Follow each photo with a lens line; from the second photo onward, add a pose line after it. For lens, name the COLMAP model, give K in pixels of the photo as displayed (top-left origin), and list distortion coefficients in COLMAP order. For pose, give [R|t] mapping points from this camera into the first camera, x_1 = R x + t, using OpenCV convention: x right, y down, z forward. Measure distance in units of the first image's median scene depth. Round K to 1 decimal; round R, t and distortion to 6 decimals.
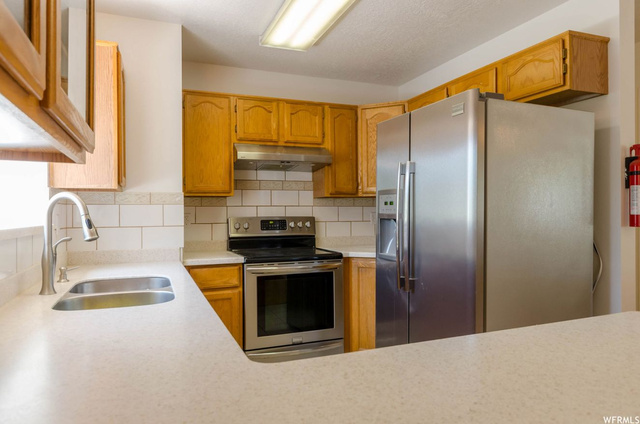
lens RADIAL K [[435.4, 0, 320.0], [0, 435.4, 212.0], [0, 0, 1]] dist [0.000707, 0.000042]
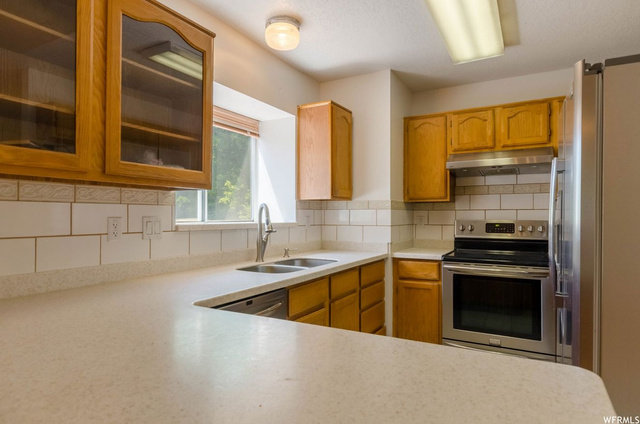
lens RADIAL K [[371.3, 0, 320.0], [0, 371.3, 212.0], [0, 0, 1]] dist [-0.002084, -0.000300]
pose [[0.624627, -0.001707, -0.780922, 0.345441], [-0.004952, 0.999969, -0.006146, -0.000831], [0.780908, 0.007706, 0.624599, 0.133528]]
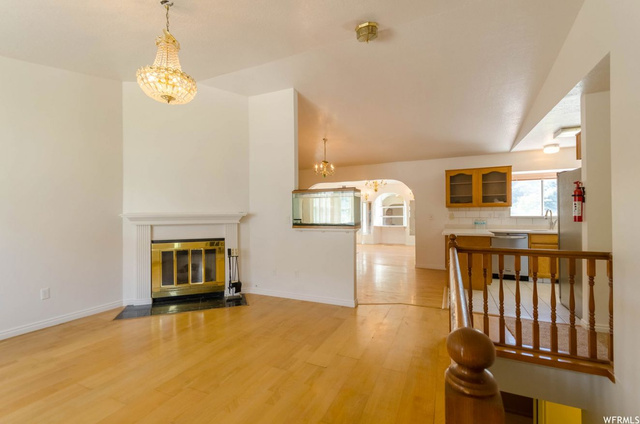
lens RADIAL K [[285.4, 0, 320.0], [0, 285.4, 212.0], [0, 0, 1]] dist [0.000619, -0.000042]
pose [[-0.727013, 0.003714, -0.686614, 1.739979], [0.009888, 0.999938, -0.005061, -0.008762], [0.686553, -0.010469, -0.727005, 0.795164]]
